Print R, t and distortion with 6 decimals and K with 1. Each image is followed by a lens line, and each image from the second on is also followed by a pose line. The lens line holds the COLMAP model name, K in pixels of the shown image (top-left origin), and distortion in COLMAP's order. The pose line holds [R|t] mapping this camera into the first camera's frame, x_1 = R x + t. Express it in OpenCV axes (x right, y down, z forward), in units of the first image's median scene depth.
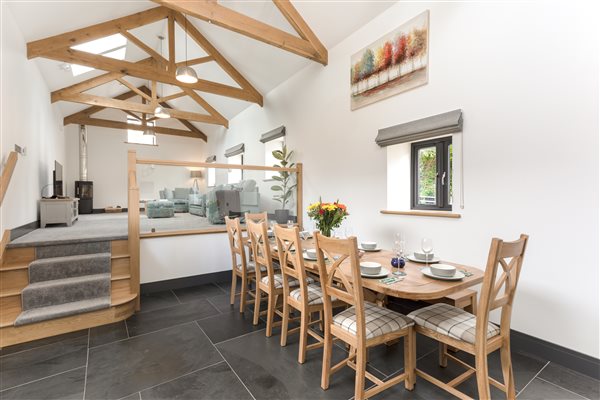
lens RADIAL K [[280.1, 0, 302.0], [0, 280.1, 200.2], [0, 0, 1]] dist [-0.002684, -0.000686]
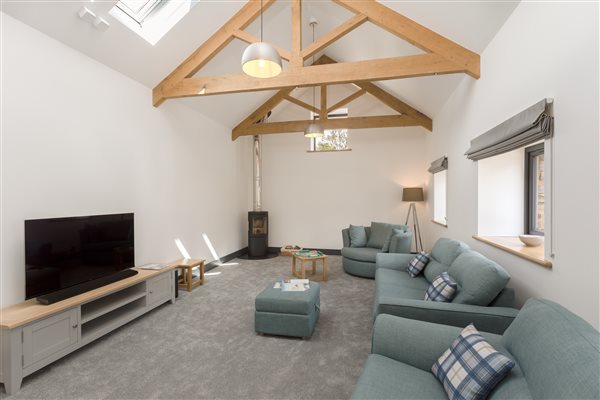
lens RADIAL K [[280.1, 0, 303.0], [0, 280.1, 200.3], [0, 0, 1]] dist [-0.002684, -0.000686]
pose [[0.670459, 0.008834, -0.741894, -0.147141], [-0.005288, 0.999961, 0.007127, -0.101520], [0.741928, -0.000855, 0.670479, 0.586568]]
